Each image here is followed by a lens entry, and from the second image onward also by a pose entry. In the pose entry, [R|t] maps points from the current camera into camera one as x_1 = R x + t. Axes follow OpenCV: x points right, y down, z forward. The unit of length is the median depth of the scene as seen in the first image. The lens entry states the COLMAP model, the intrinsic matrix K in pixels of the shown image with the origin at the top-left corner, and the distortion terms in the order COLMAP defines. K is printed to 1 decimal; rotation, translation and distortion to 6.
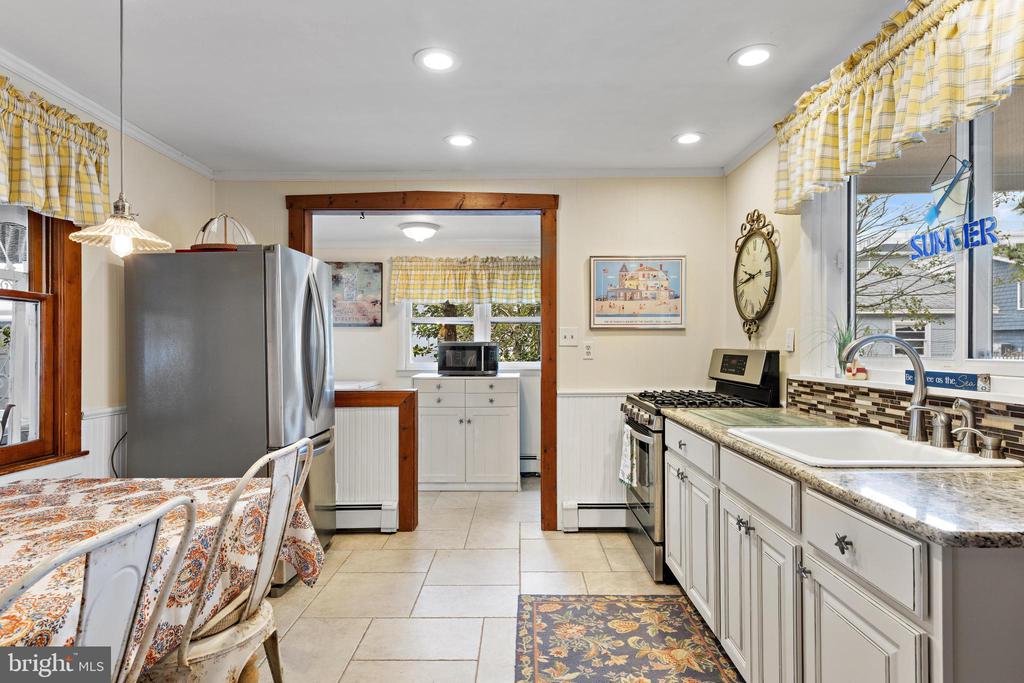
lens RADIAL K [[551.3, 0, 516.6], [0, 551.3, 344.6], [0, 0, 1]] dist [0.006787, -0.001537]
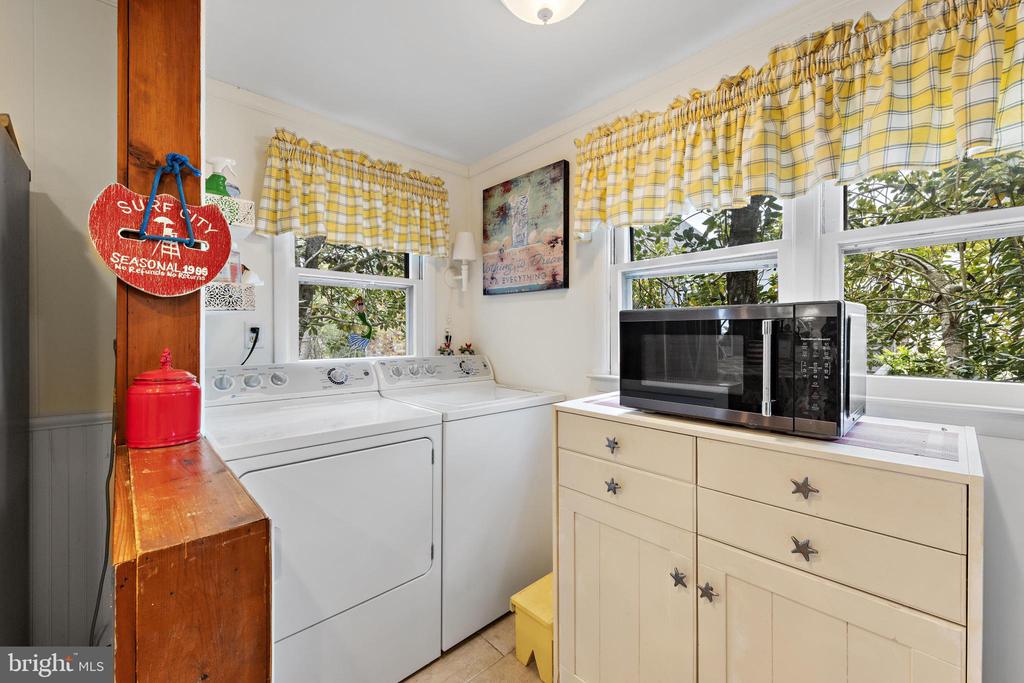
lens RADIAL K [[408.3, 0, 520.0], [0, 408.3, 336.0], [0, 0, 1]] dist [0.001417, -0.000007]
pose [[0.688470, 0.005099, -0.725247, -0.004060], [0.000982, 0.999968, 0.007963, 0.012885], [0.725264, -0.006195, 0.688443, 1.141717]]
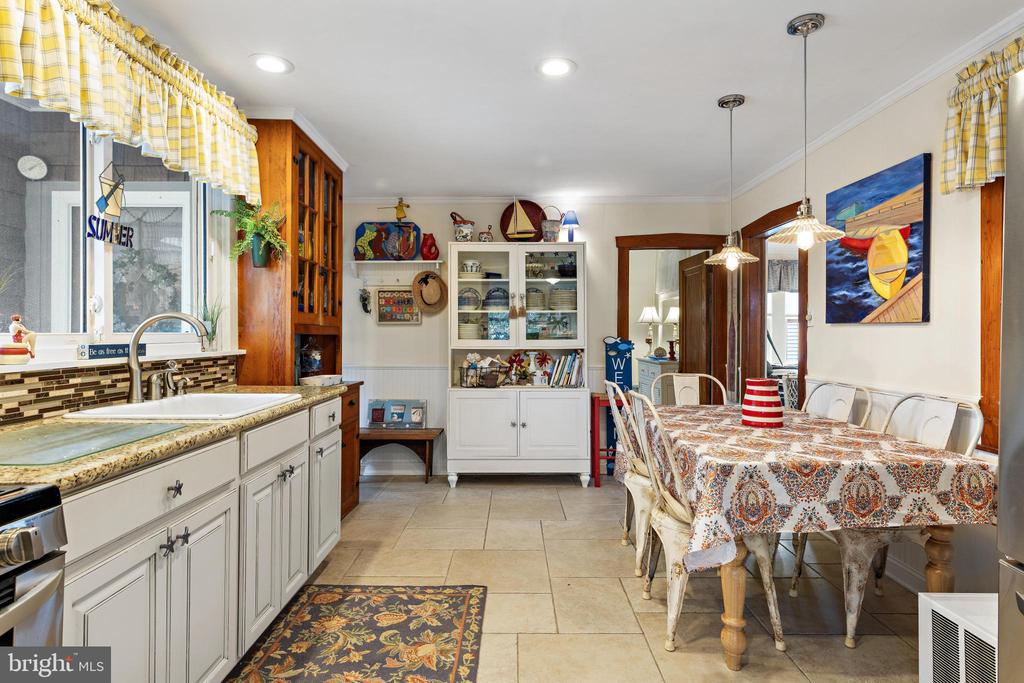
lens RADIAL K [[551.3, 0, 513.1], [0, 551.3, 333.1], [0, 0, 1]] dist [0.006787, -0.001537]
pose [[-0.999970, -0.002677, -0.007302, -0.036350], [-0.002651, 0.999990, -0.003531, 0.015215], [0.007312, -0.003511, -0.999967, 1.198280]]
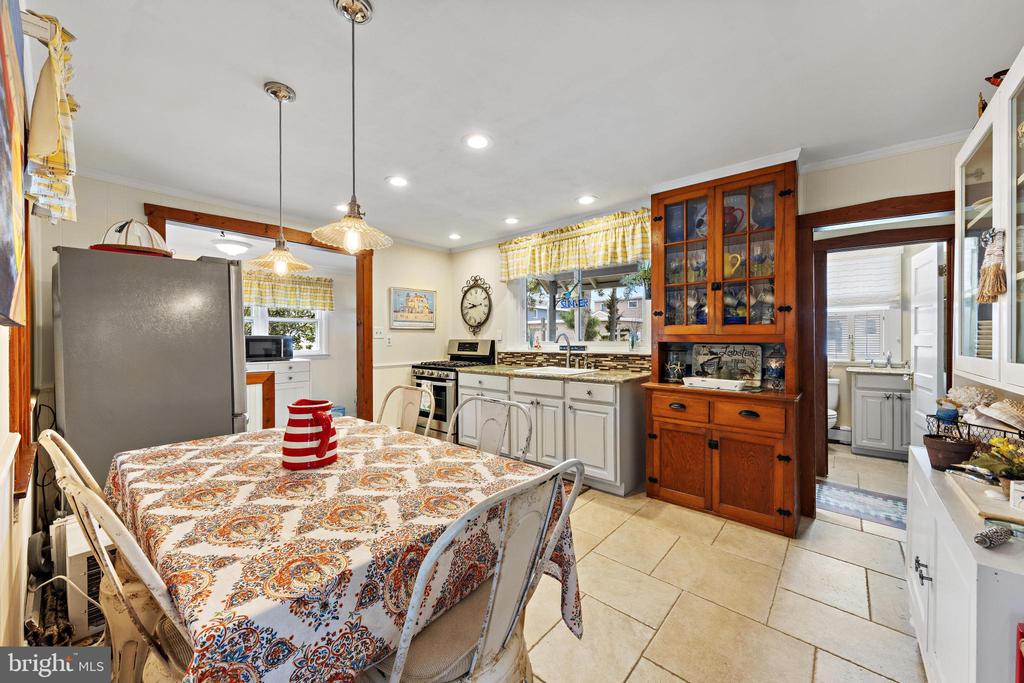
lens RADIAL K [[374.7, 0, 518.2], [0, 374.7, 341.3], [0, 0, 1]] dist [-0.000169, 0.000016]
pose [[0.641528, -0.005787, 0.767078, -0.580655], [0.001876, 0.999980, 0.005974, 0.006305], [-0.767098, -0.002394, 0.641526, -0.068568]]
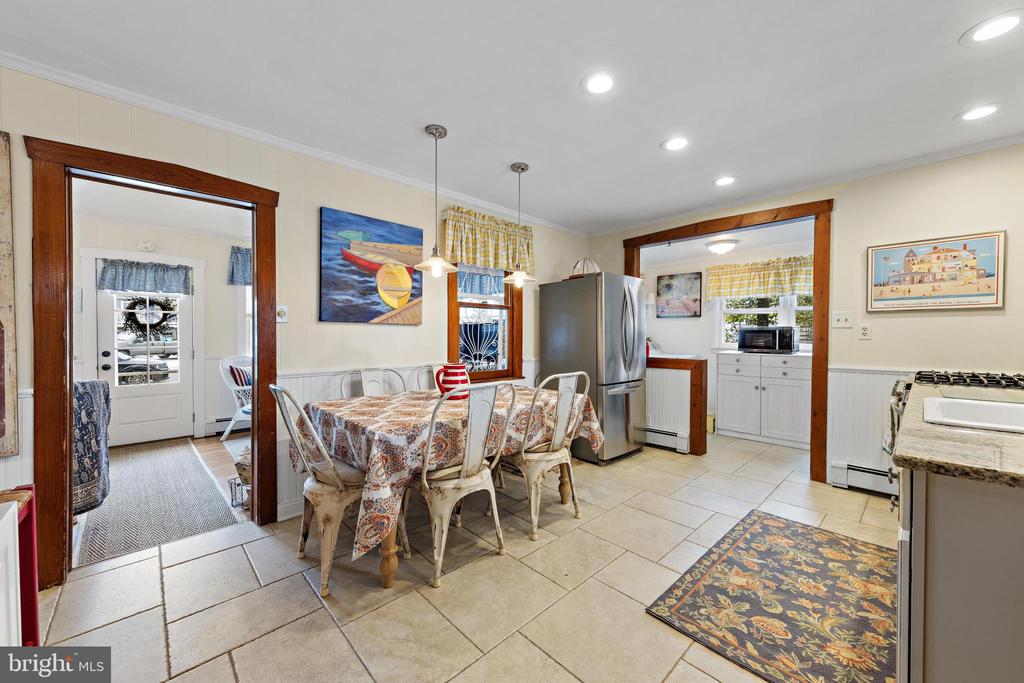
lens RADIAL K [[389.5, 0, 512.6], [0, 389.5, 342.2], [0, 0, 1]] dist [0.002041, -0.000194]
pose [[0.691004, 0.016040, -0.722673, 0.237962], [-0.001245, 0.999779, 0.021000, 0.018233], [0.722850, -0.013612, 0.690871, -0.074959]]
